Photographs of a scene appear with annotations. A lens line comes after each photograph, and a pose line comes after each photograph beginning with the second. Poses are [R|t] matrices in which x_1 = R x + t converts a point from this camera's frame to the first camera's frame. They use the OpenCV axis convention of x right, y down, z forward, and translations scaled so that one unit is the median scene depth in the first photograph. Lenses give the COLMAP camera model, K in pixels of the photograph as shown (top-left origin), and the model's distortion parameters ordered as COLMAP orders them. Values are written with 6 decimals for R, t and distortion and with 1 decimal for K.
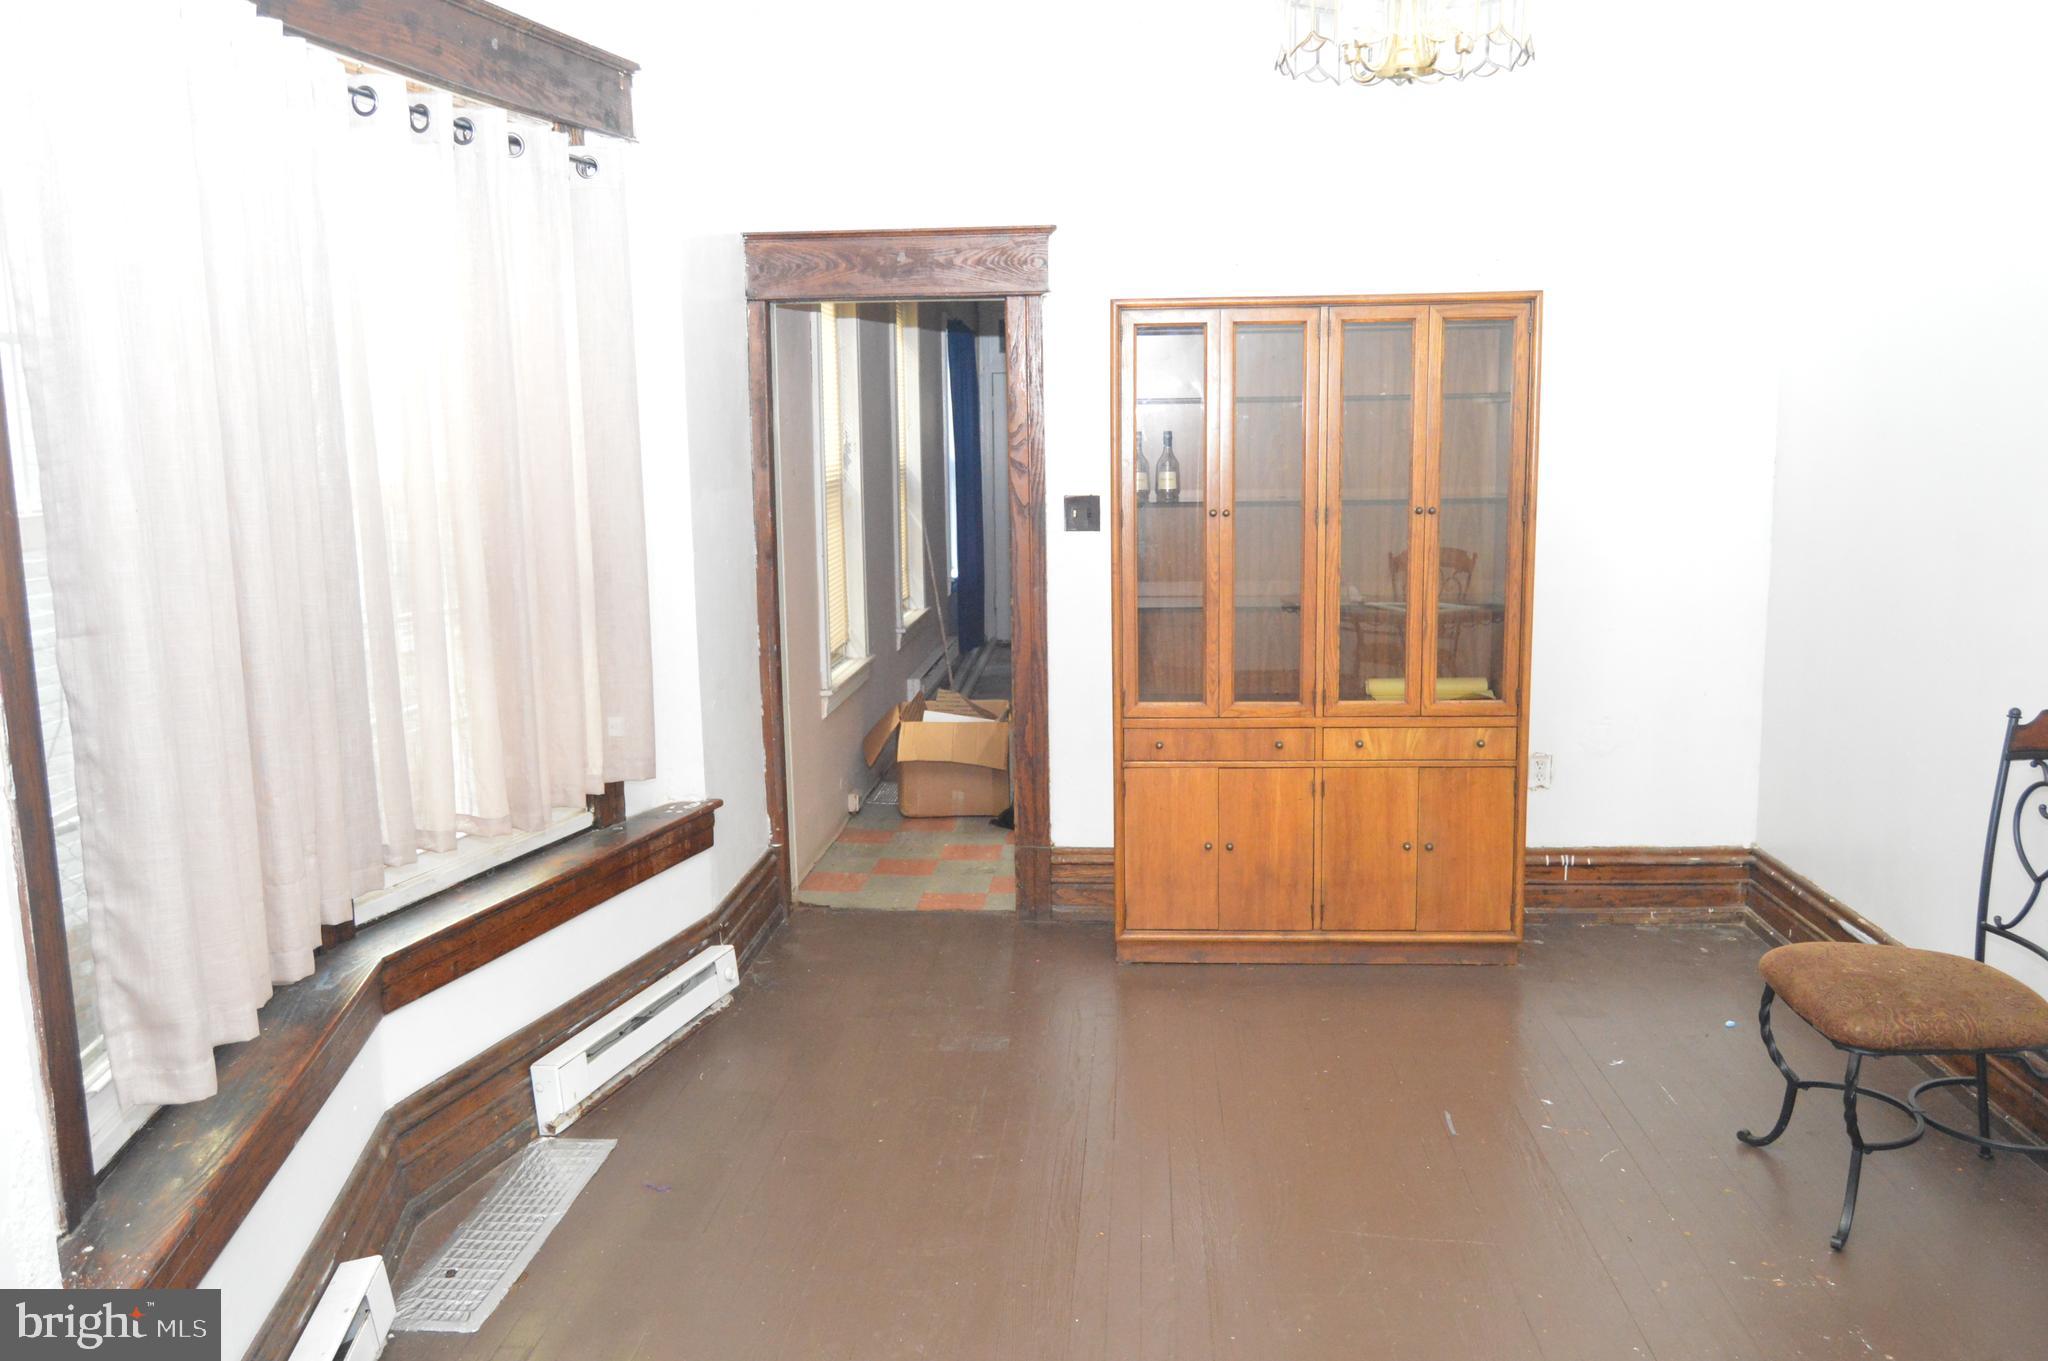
lens RADIAL K [[1607.9, 0, 1031.1], [0, 1607.9, 687.2], [0, 0, 1]] dist [-0.018413, 0.011603]
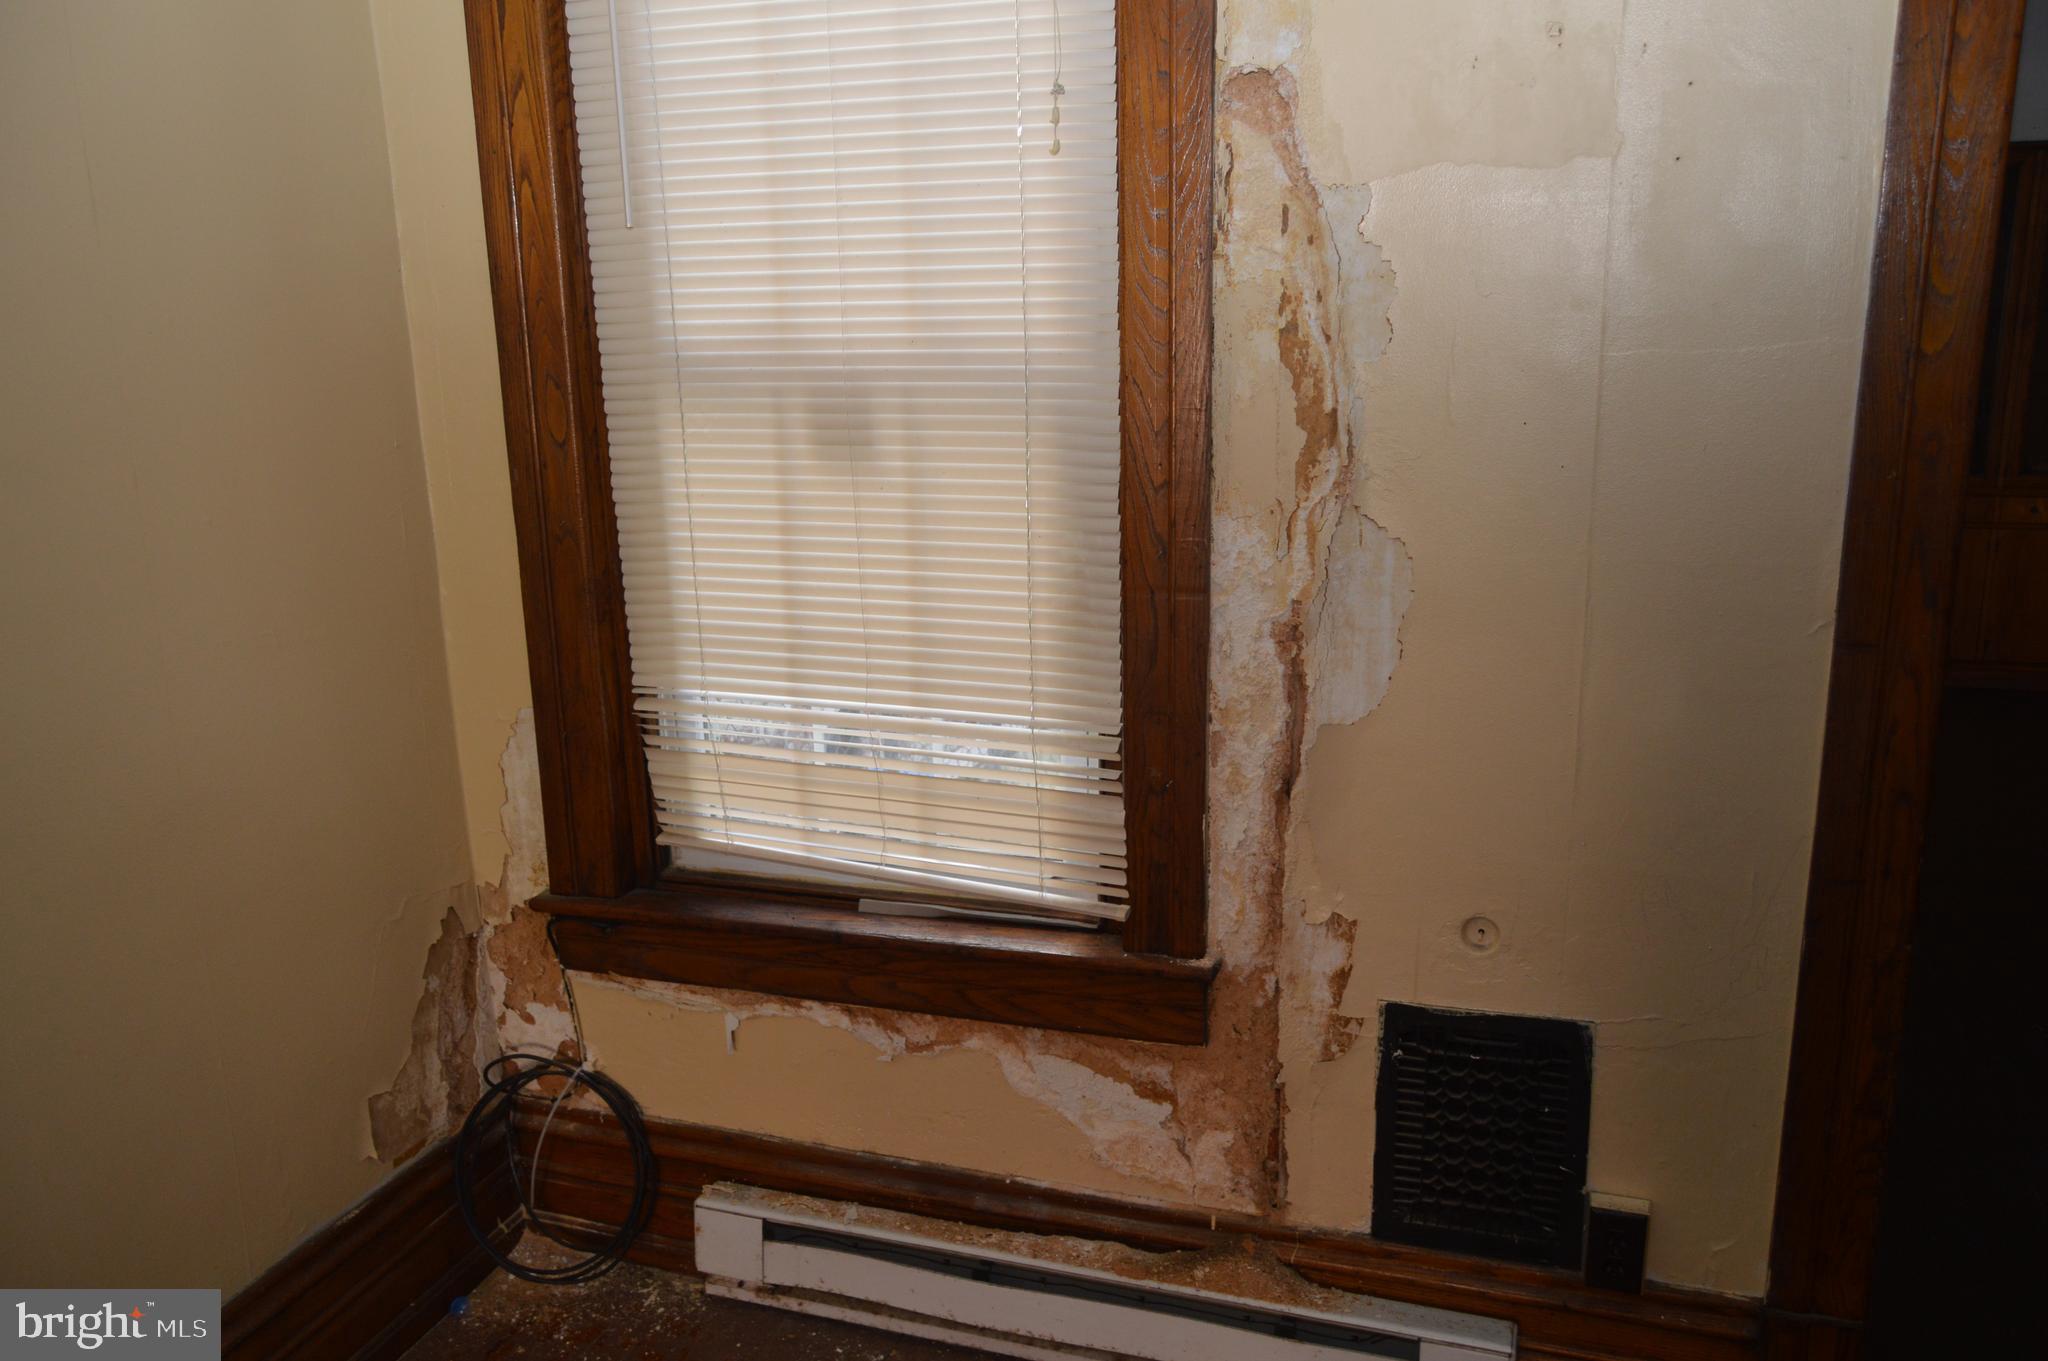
lens RADIAL K [[1607.9, 0, 1034.7], [0, 1607.9, 692.1], [0, 0, 1]] dist [-0.018413, 0.011603]
pose [[0.967577, 0.054309, -0.246668, -0.228405], [-0.031057, 0.994780, 0.097198, 0.078173], [0.250660, -0.086386, 0.964213, -0.395547]]
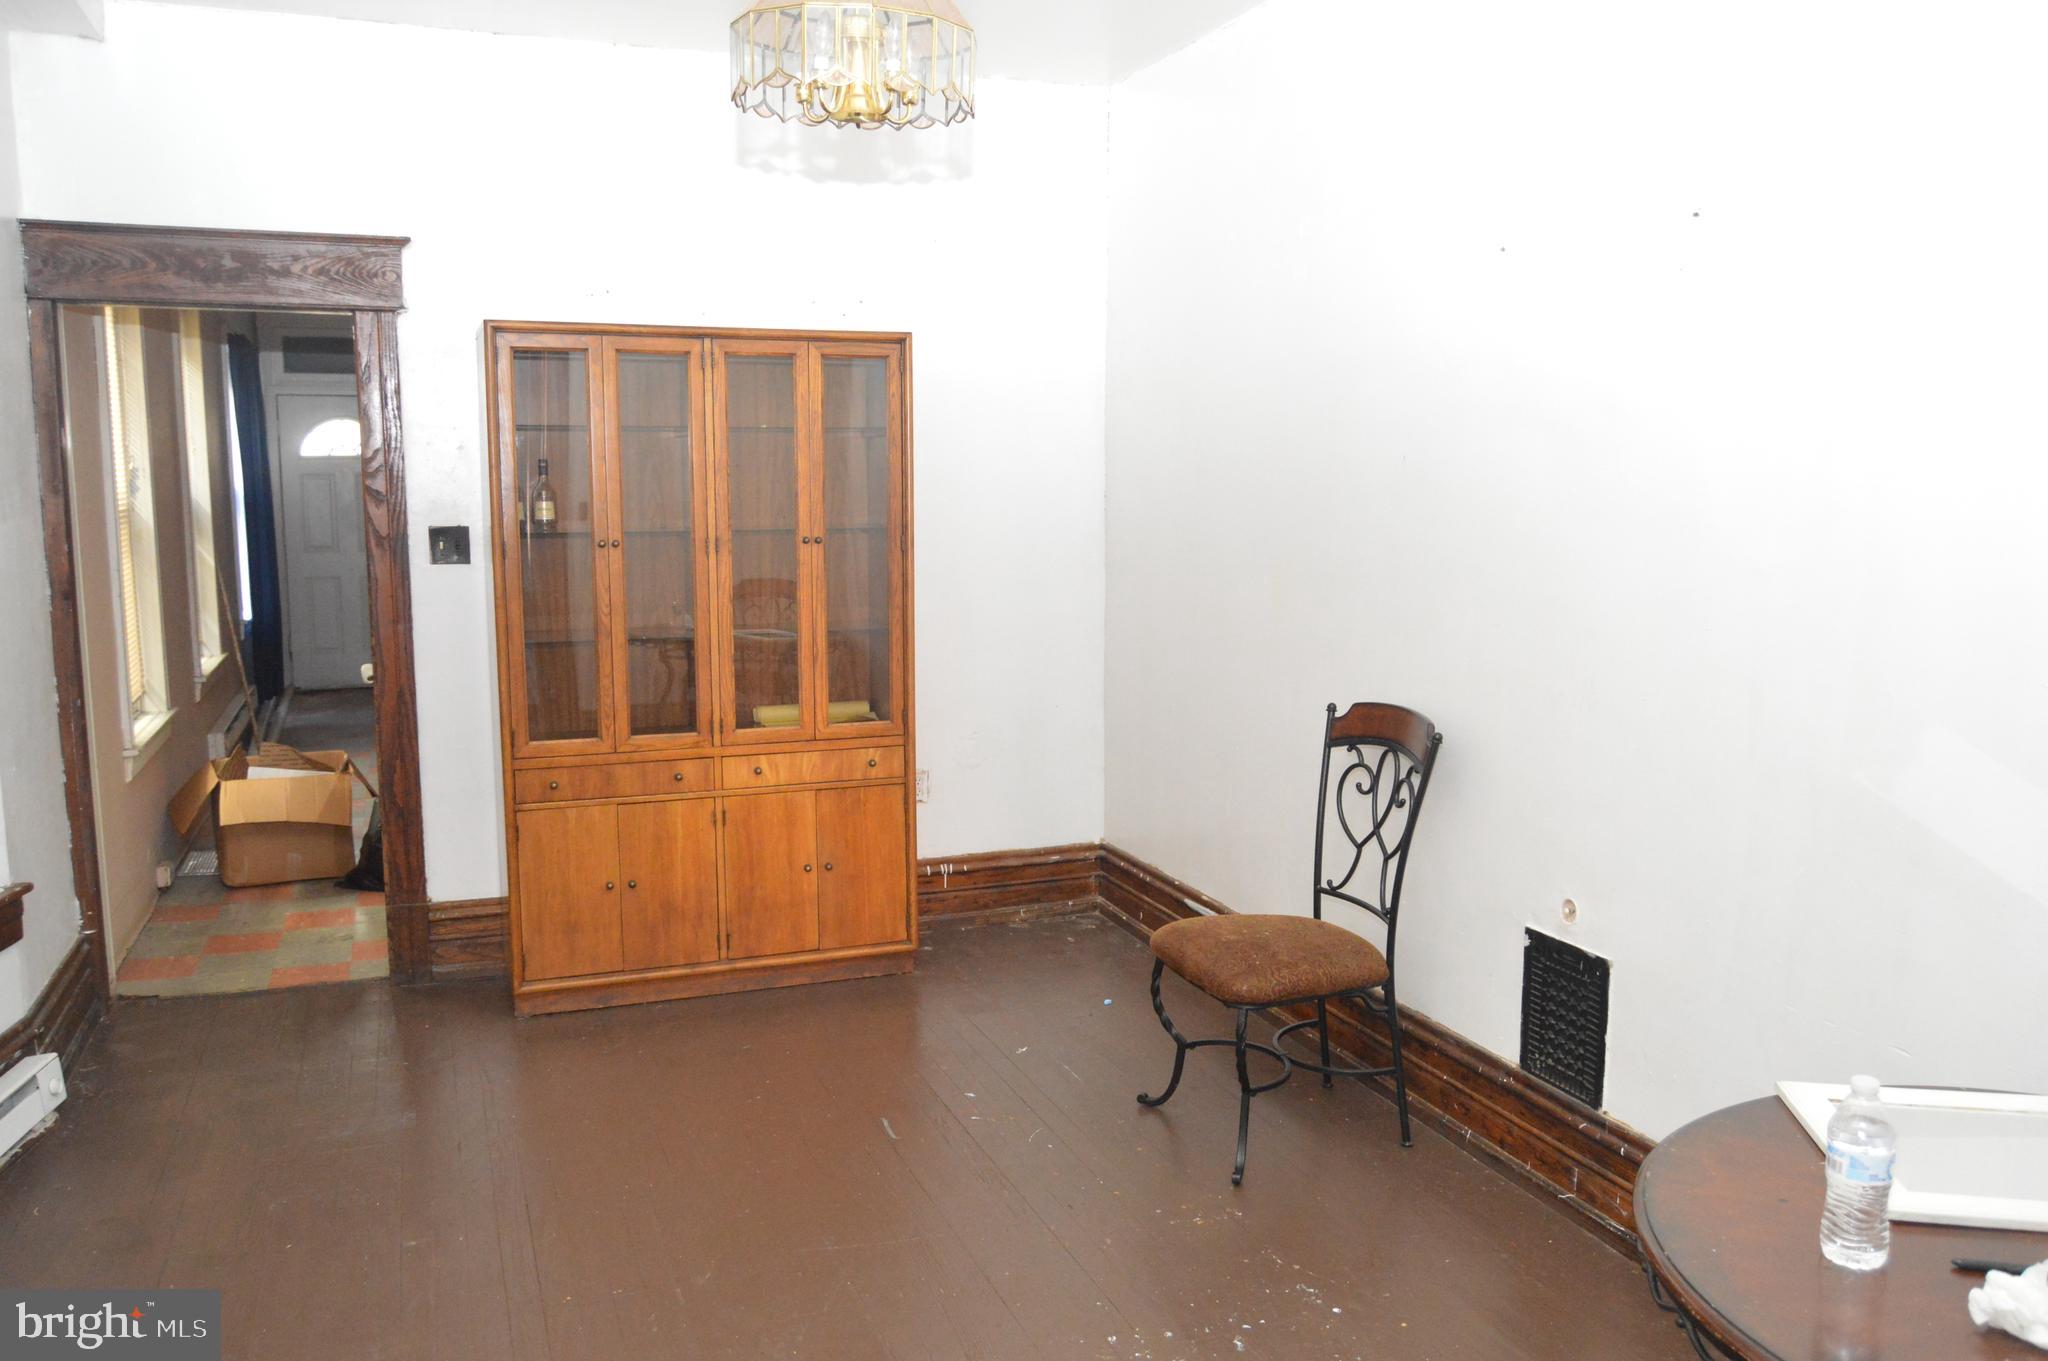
lens RADIAL K [[1607.9, 0, 1033.1], [0, 1607.9, 689.4], [0, 0, 1]] dist [-0.018413, 0.011603]
pose [[0.906359, -0.041739, 0.420443, -0.060828], [0.050063, 0.998708, -0.008775, 0.001579], [-0.419533, 0.029002, 0.907277, 0.008410]]
